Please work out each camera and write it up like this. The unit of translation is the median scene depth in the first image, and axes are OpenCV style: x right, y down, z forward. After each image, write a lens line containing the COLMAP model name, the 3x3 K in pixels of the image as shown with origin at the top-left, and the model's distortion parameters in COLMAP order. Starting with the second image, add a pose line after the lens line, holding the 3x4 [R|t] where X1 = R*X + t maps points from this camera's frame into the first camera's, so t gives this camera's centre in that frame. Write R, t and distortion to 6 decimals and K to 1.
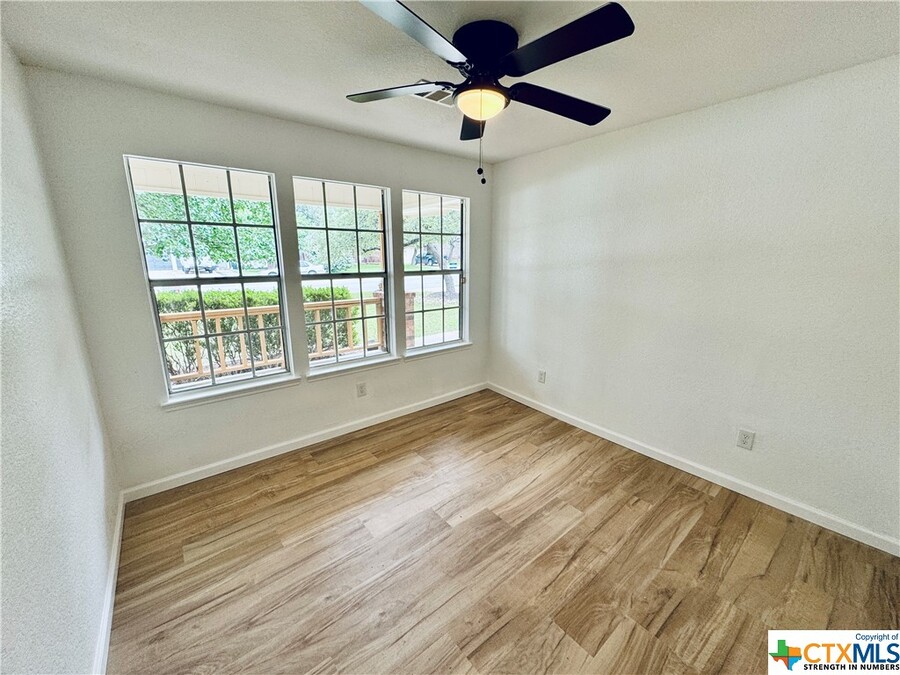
lens RADIAL K [[358.5, 0, 451.7], [0, 358.5, 335.6], [0, 0, 1]] dist [-0.002263, 0.000315]
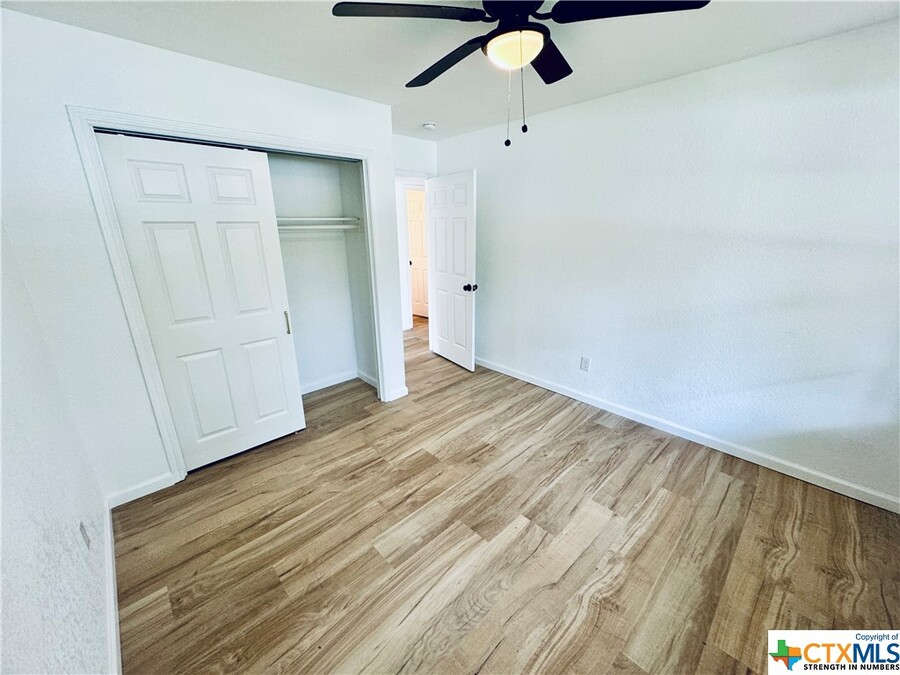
lens RADIAL K [[358.5, 0, 455.5], [0, 358.5, 337.7], [0, 0, 1]] dist [-0.002263, 0.000315]
pose [[-0.996338, 0.036010, -0.077548, 0.248483], [-0.007589, 0.866158, 0.499713, -0.376323], [0.085163, 0.498471, -0.862713, 1.658715]]
